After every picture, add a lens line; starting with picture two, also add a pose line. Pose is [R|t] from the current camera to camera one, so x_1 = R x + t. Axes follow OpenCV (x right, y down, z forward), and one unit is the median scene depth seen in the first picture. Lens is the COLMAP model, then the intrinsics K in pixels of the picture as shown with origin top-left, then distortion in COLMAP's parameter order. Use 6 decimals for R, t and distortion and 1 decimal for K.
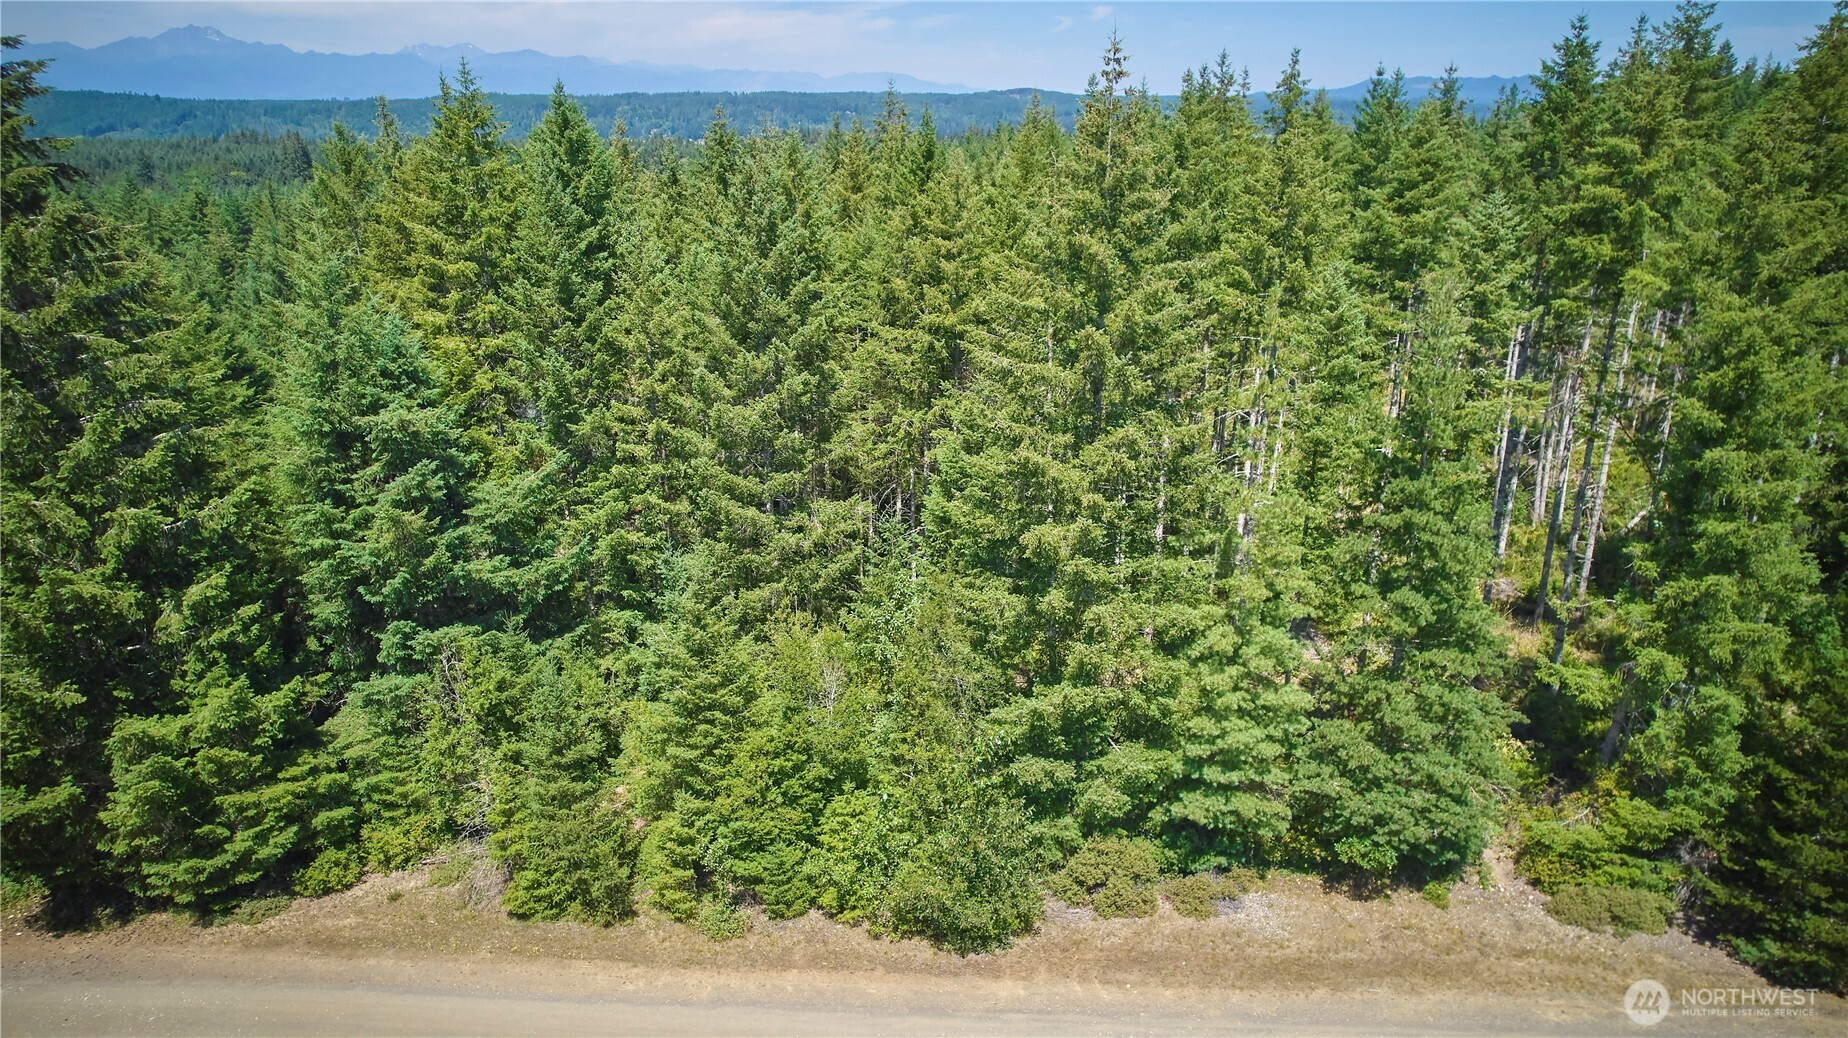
lens RADIAL K [[1192.8, 0, 925.2], [0, 1192.8, 529.0], [0, 0, 1]] dist [-0.057579, 0.047352]
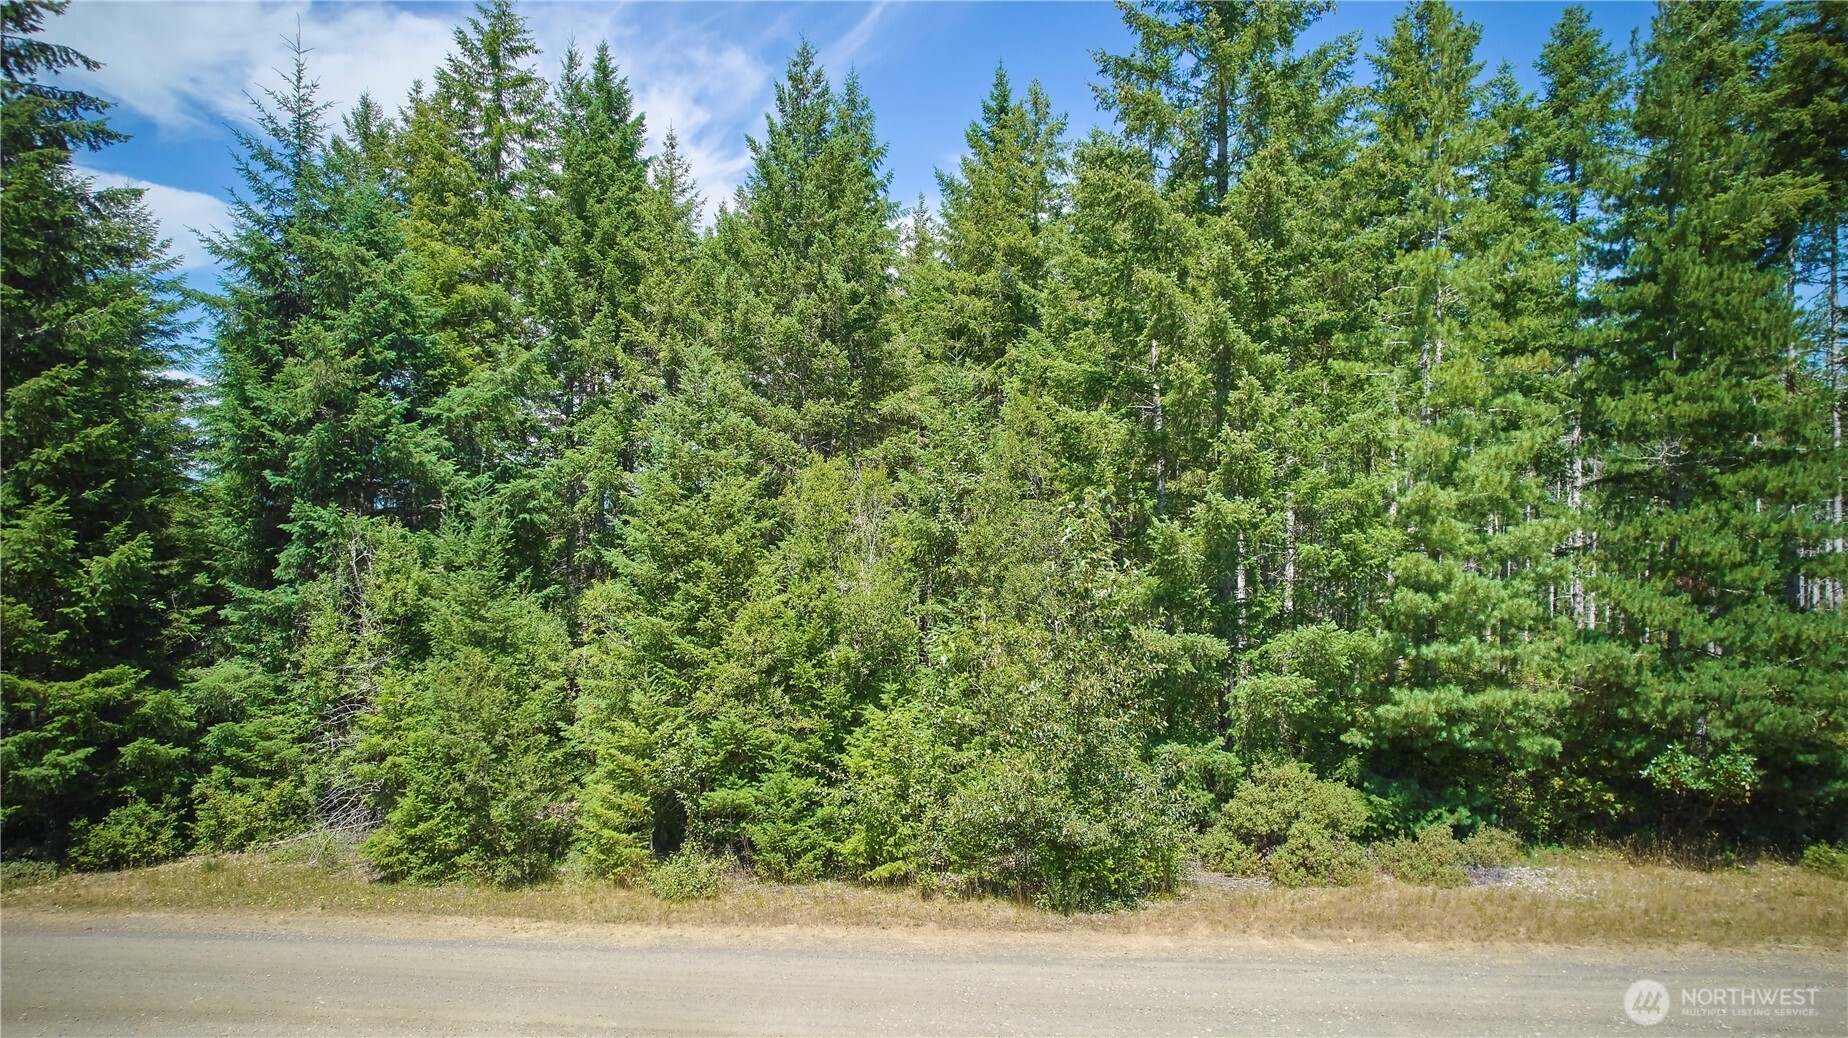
lens RADIAL K [[1192.8, 0, 930.6], [0, 1192.8, 509.8], [0, 0, 1]] dist [-0.057579, 0.047352]
pose [[0.998791, -0.000608, -0.049153, -0.007734], [-0.016038, 0.941171, -0.337549, 0.352241], [0.046466, 0.337929, 0.940024, 0.331911]]
